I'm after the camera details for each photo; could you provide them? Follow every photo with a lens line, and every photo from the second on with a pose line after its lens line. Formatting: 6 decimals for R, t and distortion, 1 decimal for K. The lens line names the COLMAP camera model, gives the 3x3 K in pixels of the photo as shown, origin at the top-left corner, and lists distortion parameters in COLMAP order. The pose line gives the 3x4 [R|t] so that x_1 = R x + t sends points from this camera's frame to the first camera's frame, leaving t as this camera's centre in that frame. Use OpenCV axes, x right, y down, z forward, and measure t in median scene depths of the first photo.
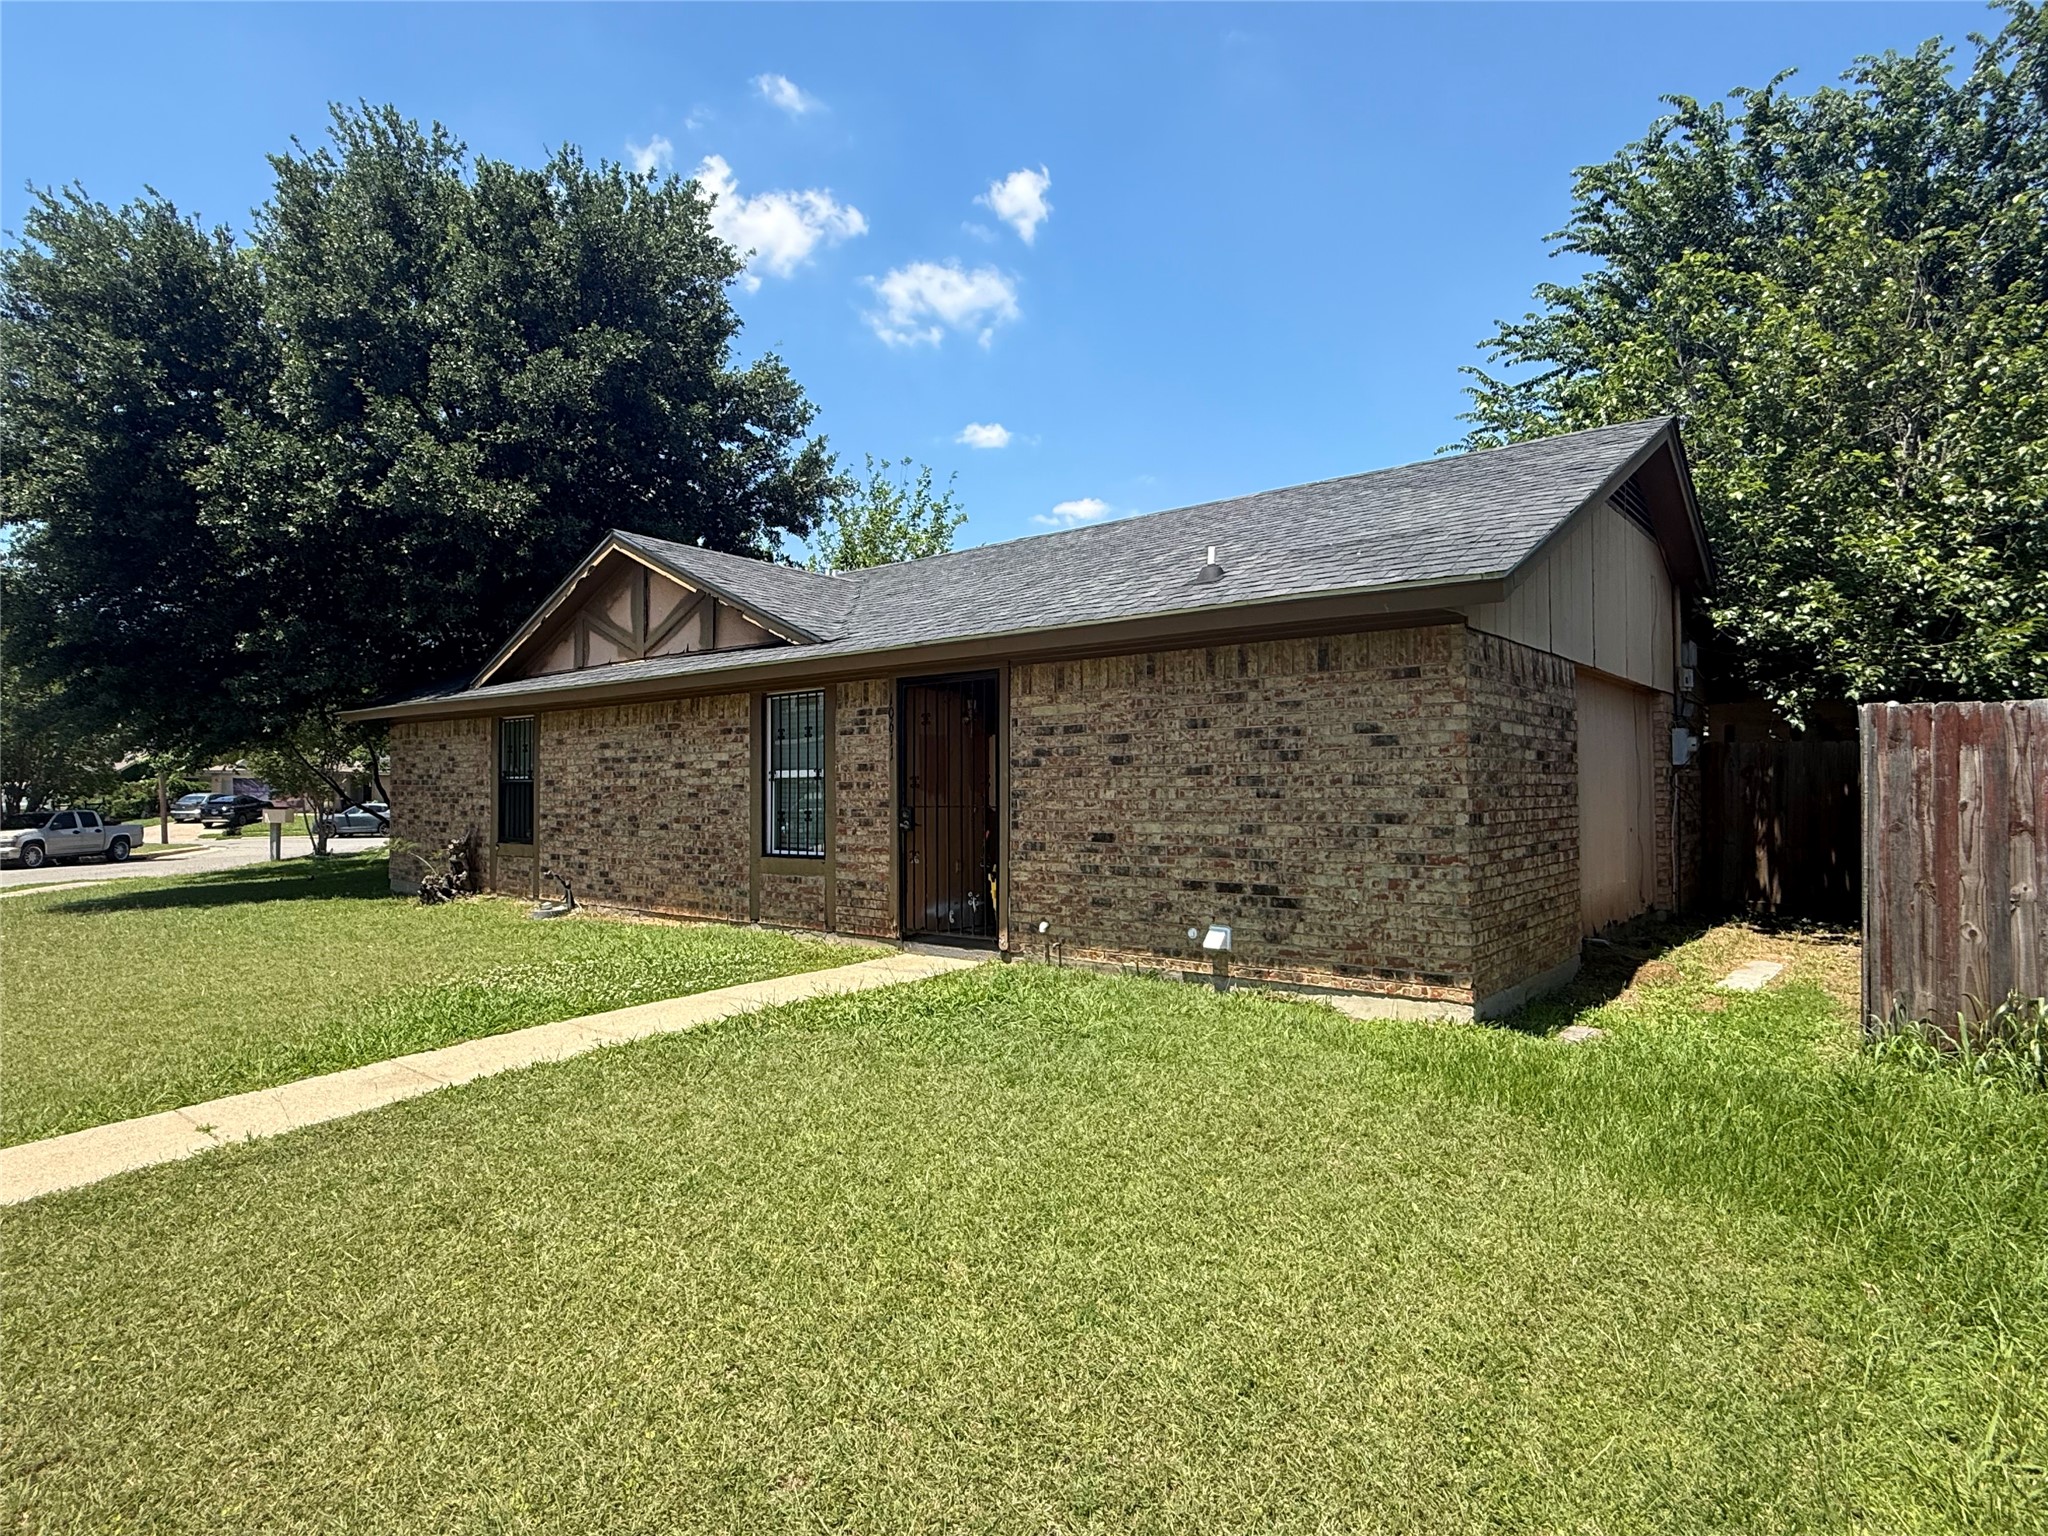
lens RADIAL K [[1118.7, 0, 1020.4], [0, 1118.7, 770.7], [0, 0, 1]] dist [0.001598, -0.002007]
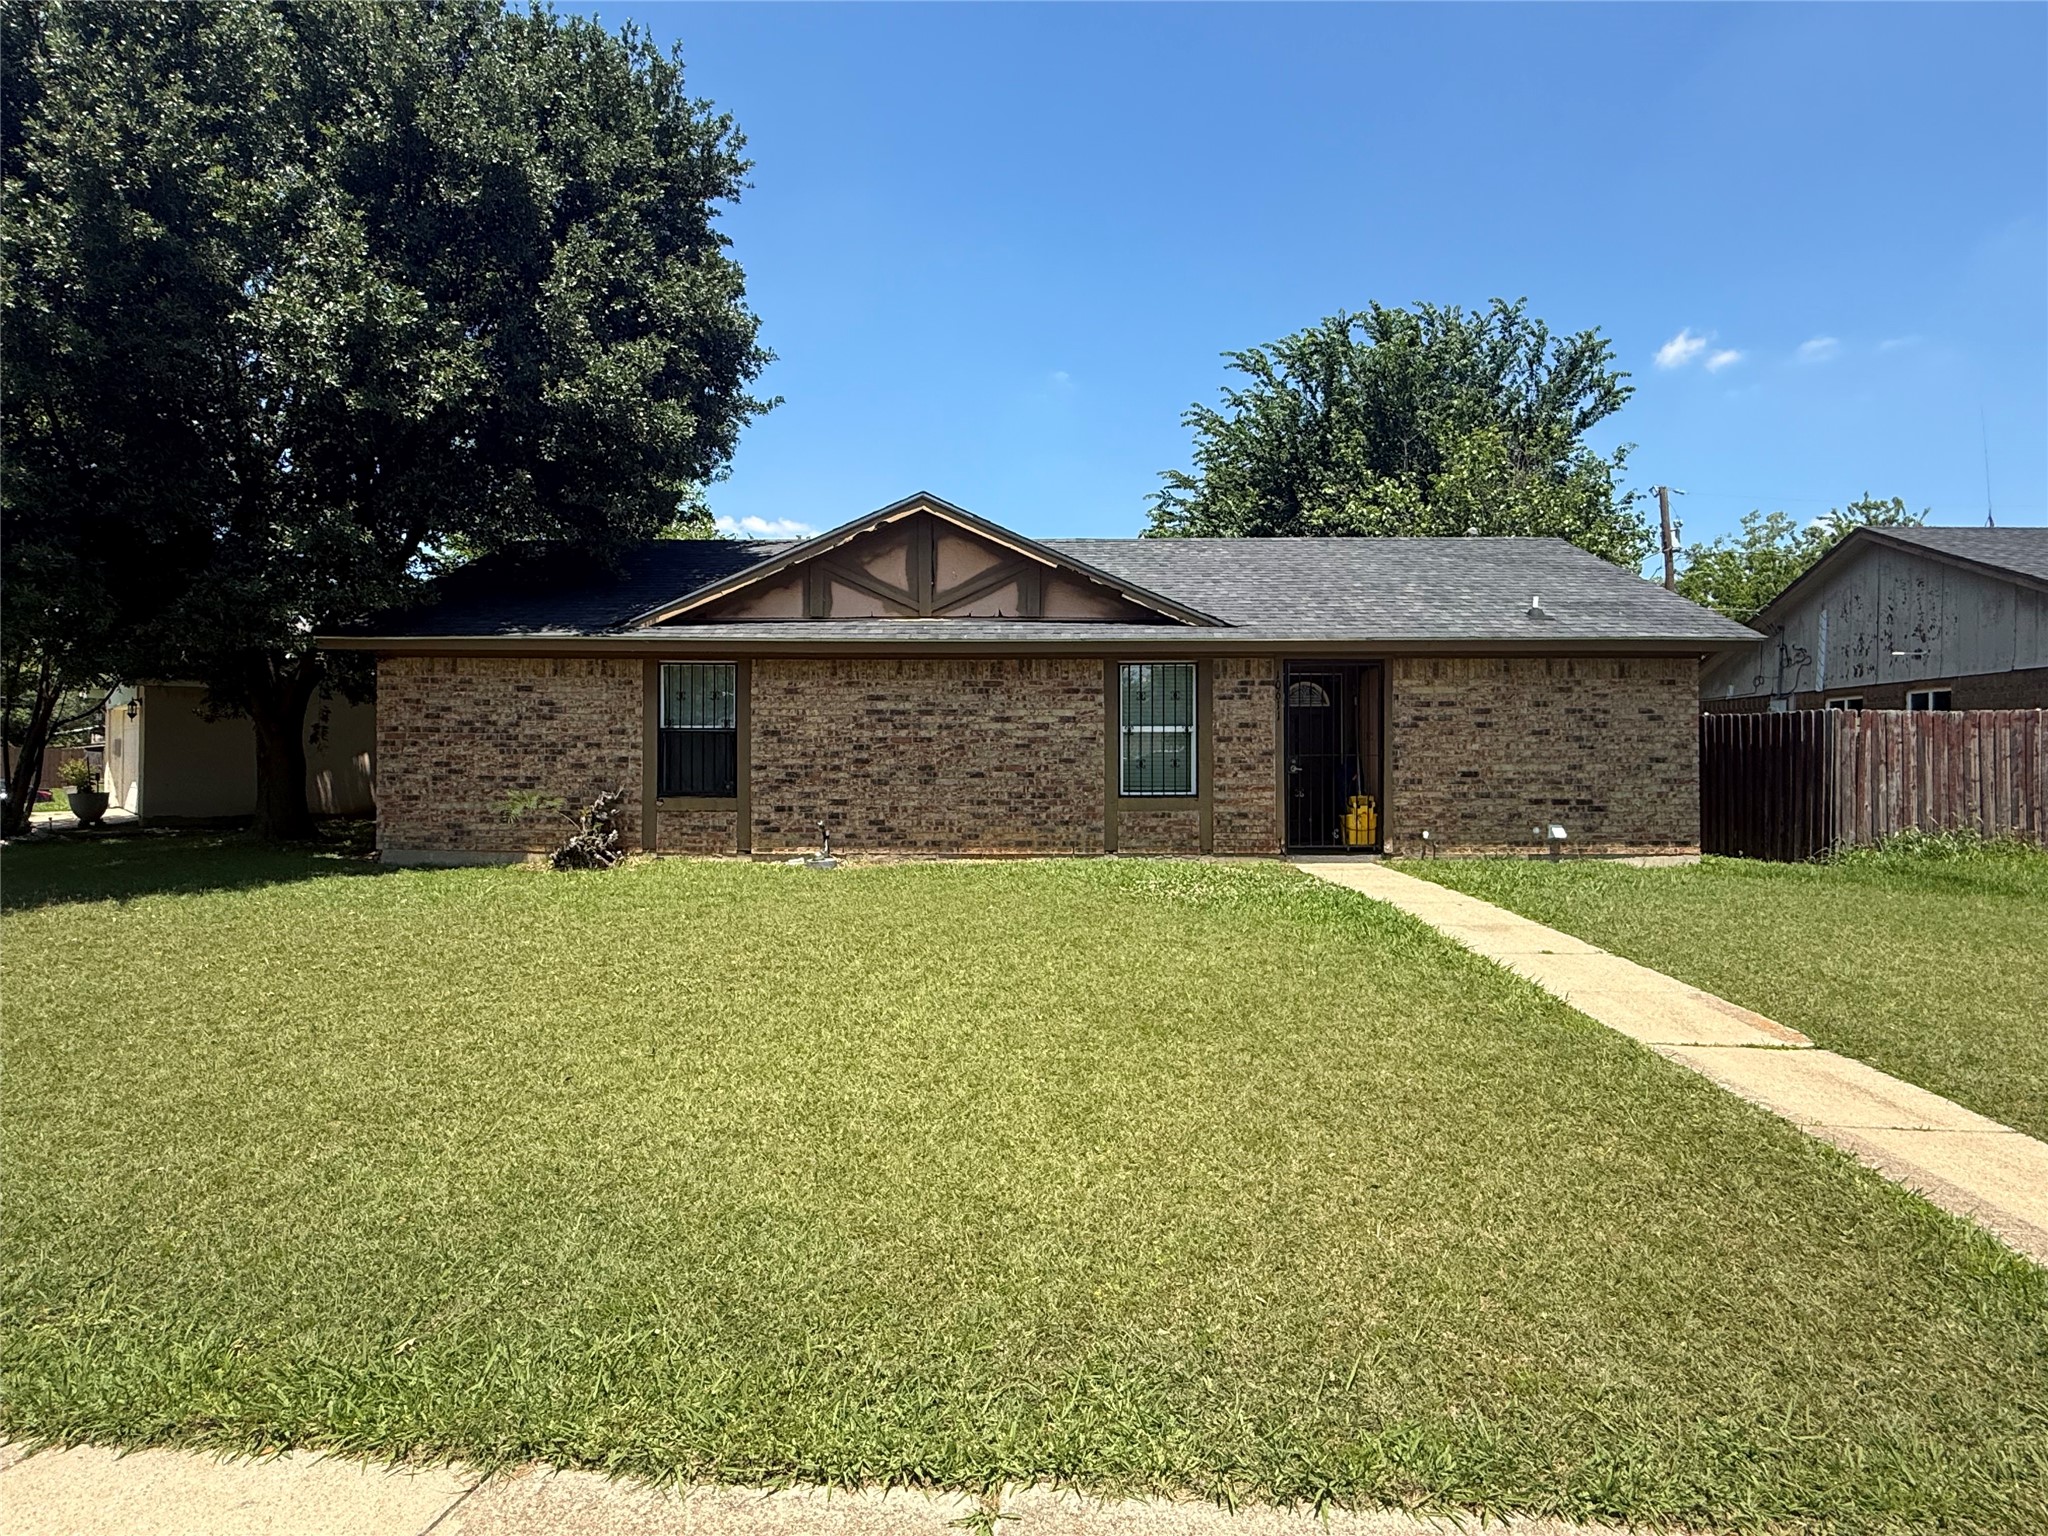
lens RADIAL K [[1118.7, 0, 1030.2], [0, 1118.7, 769.0], [0, 0, 1]] dist [0.001598, -0.002007]
pose [[0.780175, 0.003210, 0.625553, -1.284702], [-0.015888, 0.999766, 0.014685, 0.036737], [-0.625359, -0.021396, 0.780044, 0.156047]]
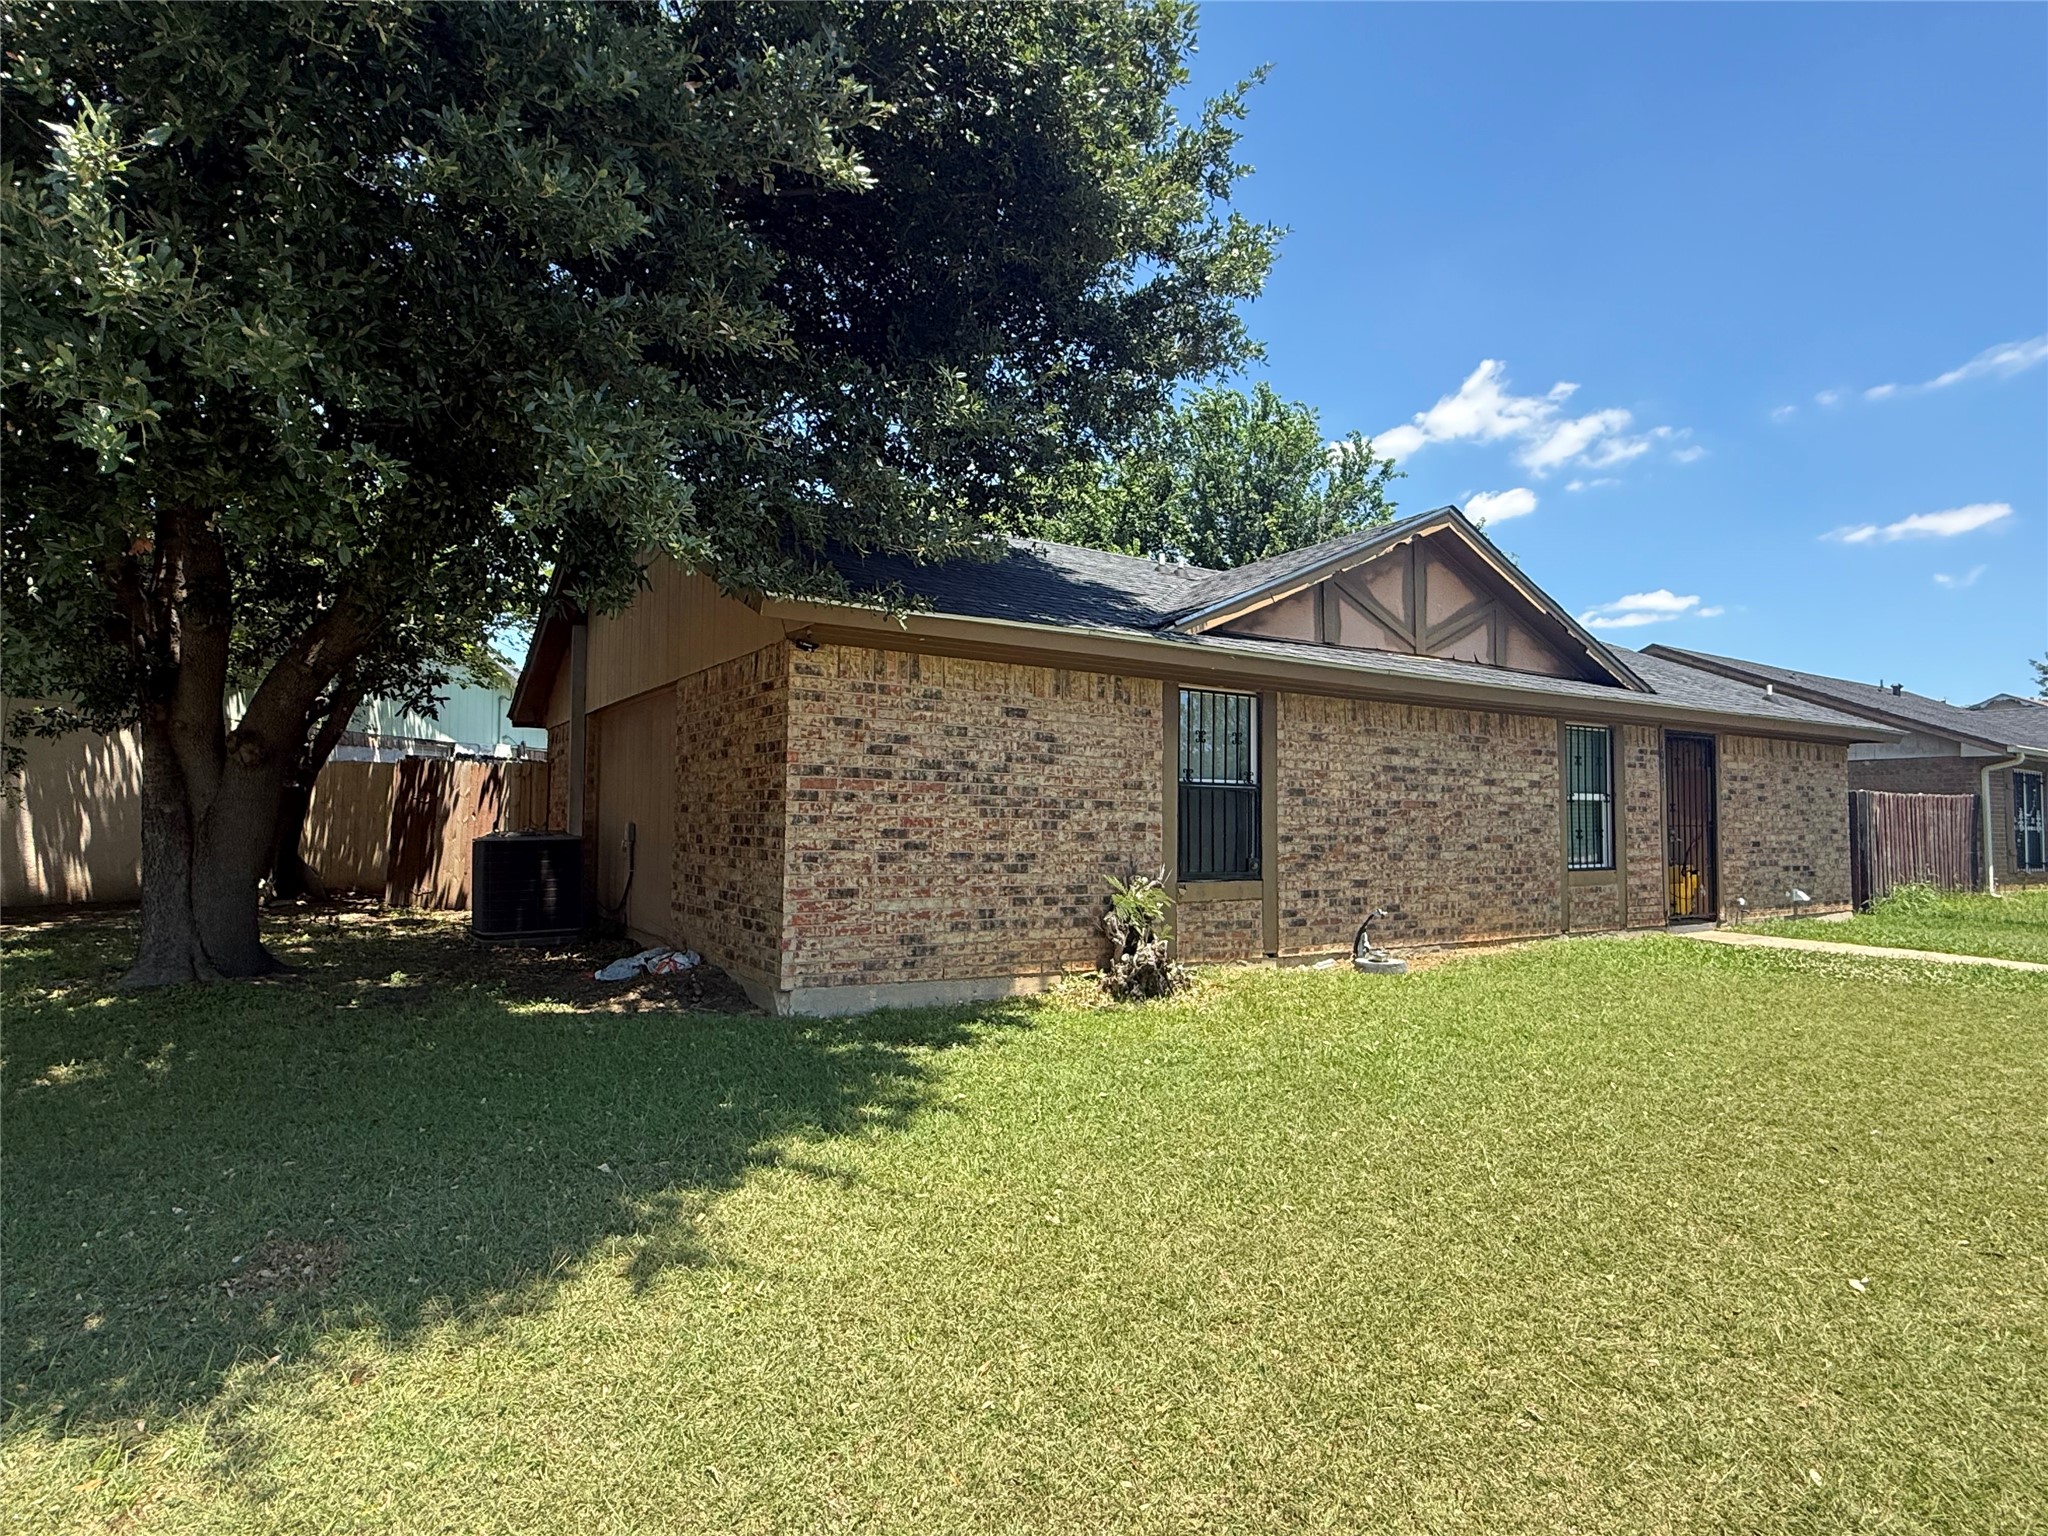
lens RADIAL K [[1118.7, 0, 1022.7], [0, 1118.7, 769.4], [0, 0, 1]] dist [0.001598, -0.002007]
pose [[0.310152, 0.051320, 0.949301, -1.750303], [-0.028485, 0.998595, -0.044679, 0.050534], [-0.950260, -0.013184, 0.311179, 1.424216]]
